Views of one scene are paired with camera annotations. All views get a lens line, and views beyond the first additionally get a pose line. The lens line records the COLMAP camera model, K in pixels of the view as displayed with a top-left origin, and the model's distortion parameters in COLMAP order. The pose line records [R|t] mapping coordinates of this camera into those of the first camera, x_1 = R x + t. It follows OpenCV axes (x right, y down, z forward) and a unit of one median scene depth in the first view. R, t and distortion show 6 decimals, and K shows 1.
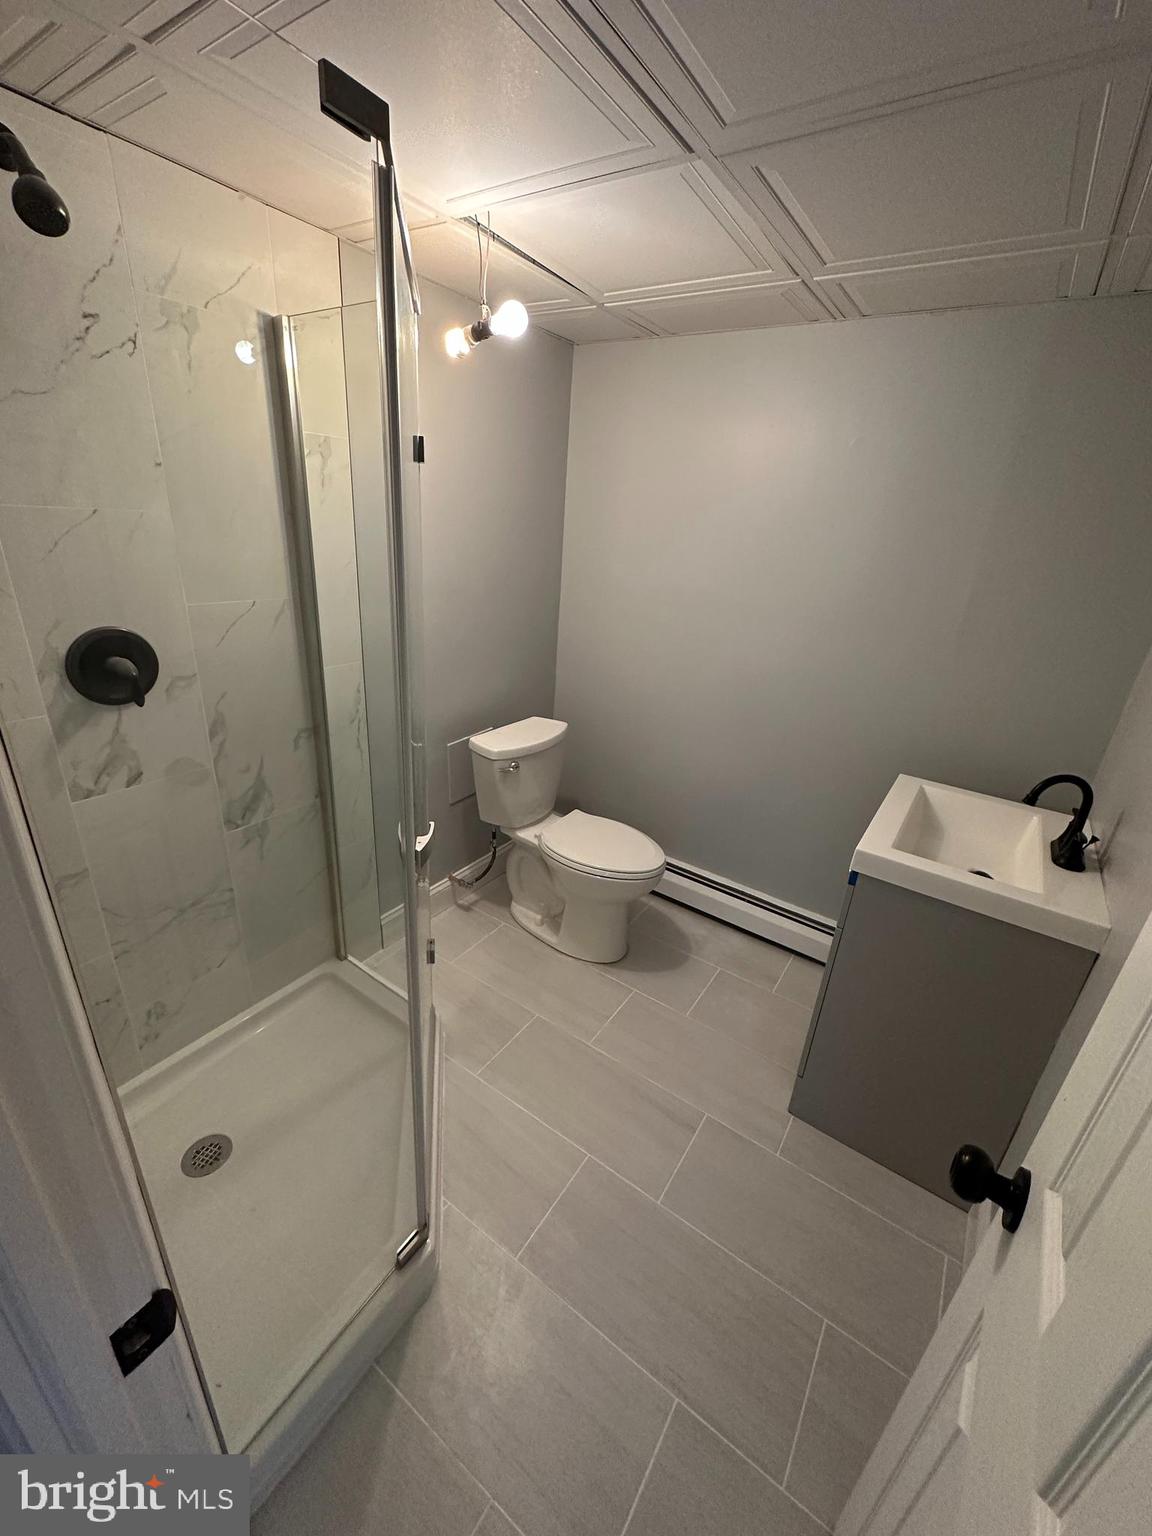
lens RADIAL K [[612.1, 0, 574.3], [0, 612.1, 769.4], [0, 0, 1]] dist [-0.000781, -0.000285]
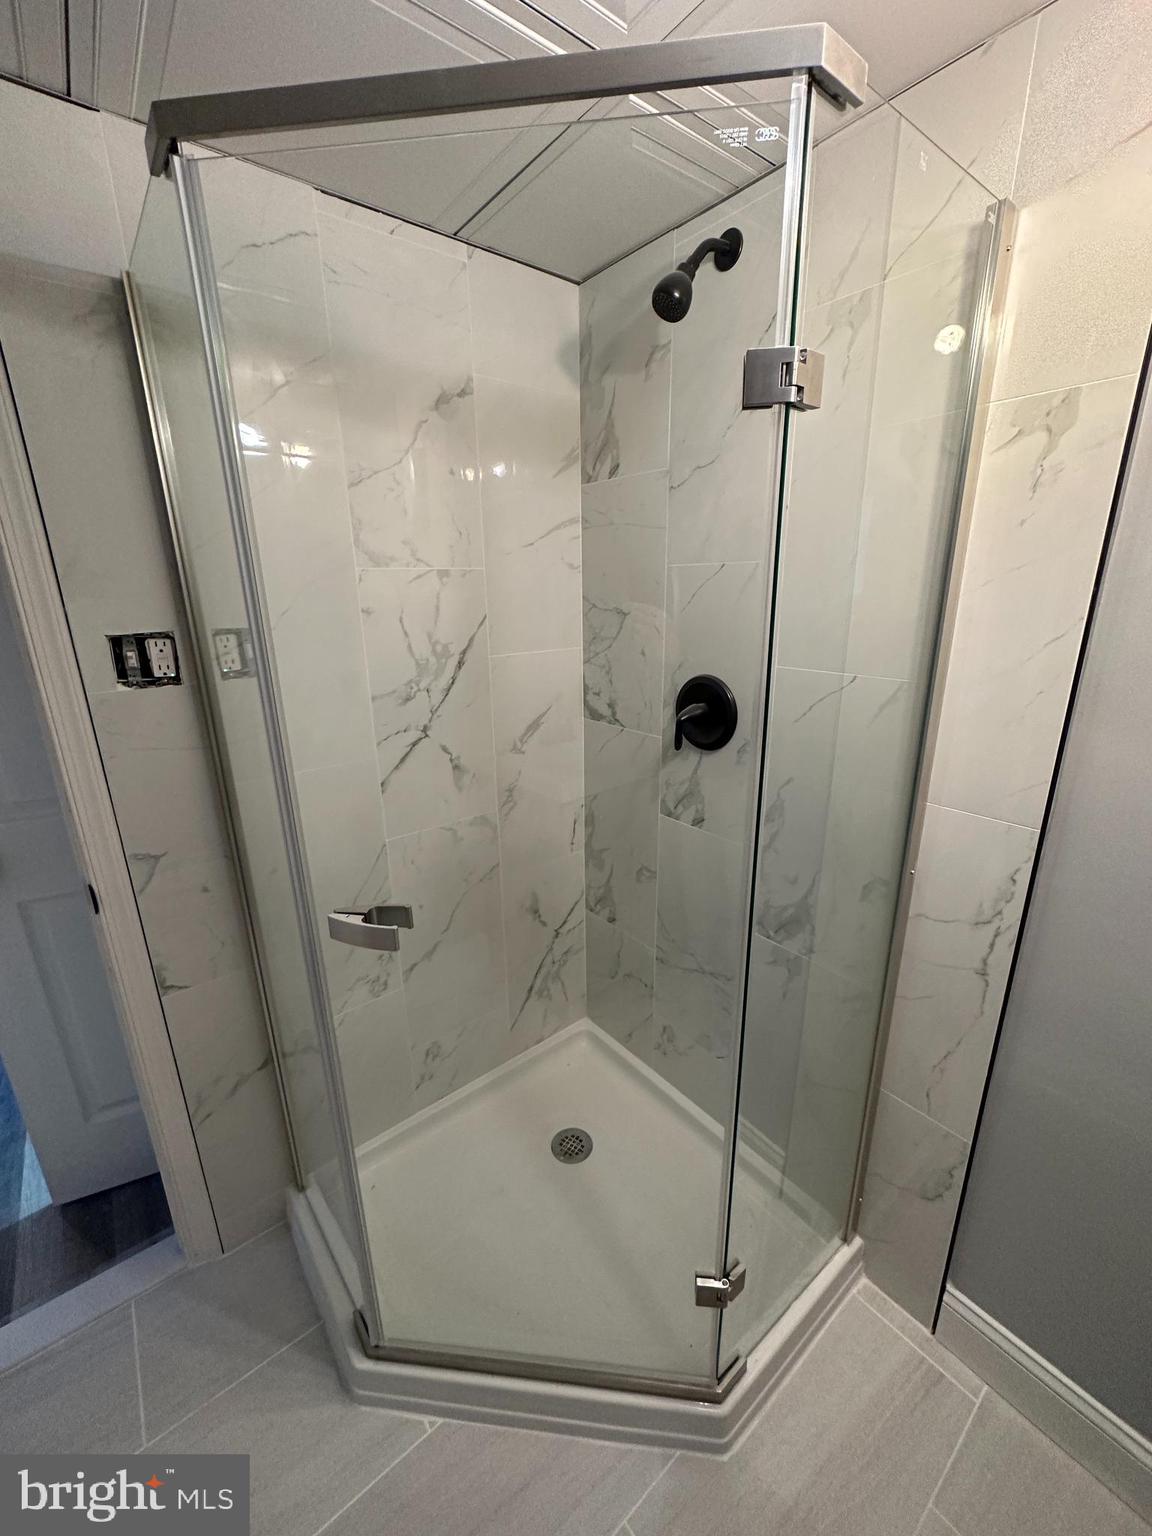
lens RADIAL K [[612.1, 0, 576.2], [0, 612.1, 763.0], [0, 0, 1]] dist [-0.000781, -0.000285]
pose [[-0.293609, 0.211370, -0.932264, 0.245224], [-0.366816, 0.875677, 0.314065, -0.282722], [0.882746, 0.434181, -0.179573, 0.858082]]
